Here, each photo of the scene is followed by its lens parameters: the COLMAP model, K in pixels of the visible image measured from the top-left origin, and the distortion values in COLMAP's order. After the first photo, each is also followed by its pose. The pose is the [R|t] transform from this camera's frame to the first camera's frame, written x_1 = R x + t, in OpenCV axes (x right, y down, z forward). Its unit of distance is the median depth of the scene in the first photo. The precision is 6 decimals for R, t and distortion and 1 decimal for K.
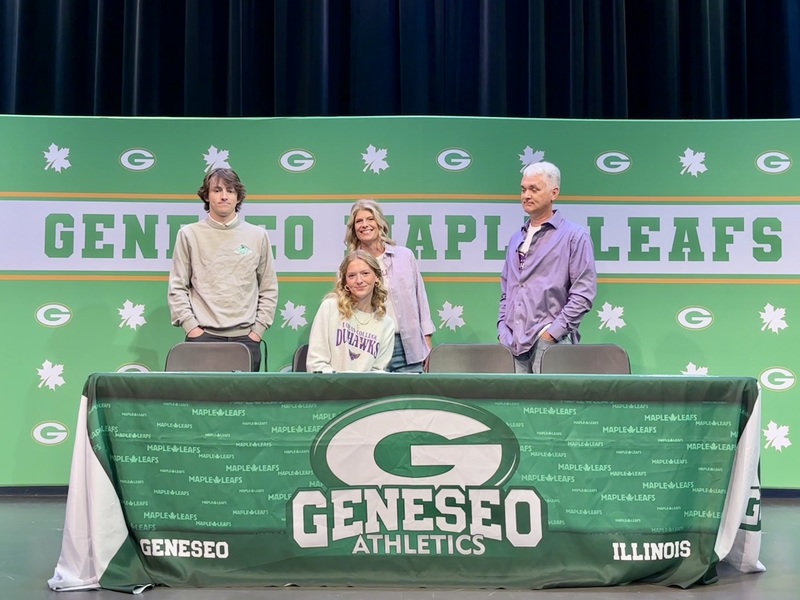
lens RADIAL K [[885.5, 0, 401.8], [0, 885.5, 296.7], [0, 0, 1]] dist [0.032387, -0.046141]
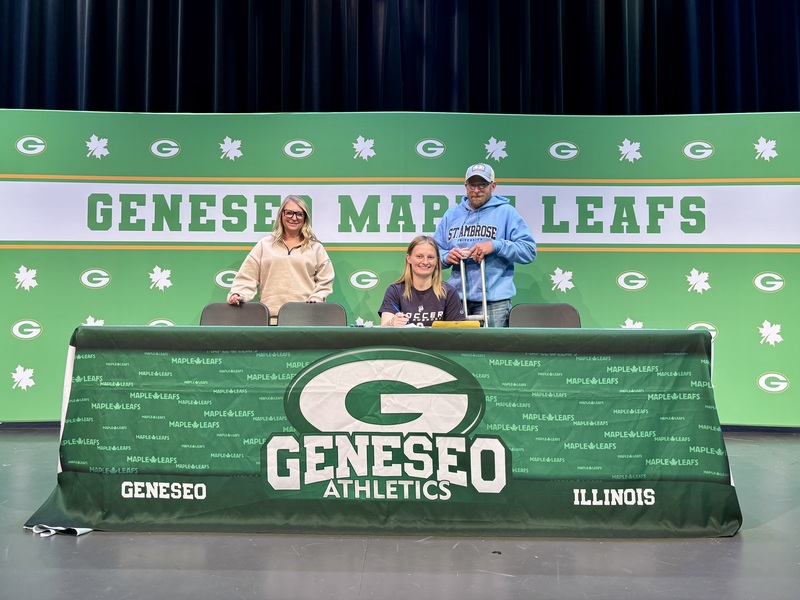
lens RADIAL K [[598.3, 0, 395.2], [0, 598.3, 295.7], [0, 0, 1]] dist [-0.008212, -0.001799]
pose [[0.999909, 0.001219, -0.013425, 0.037119], [-0.000811, 0.999539, 0.030358, 0.030178], [0.013455, -0.030345, 0.999449, 0.302260]]
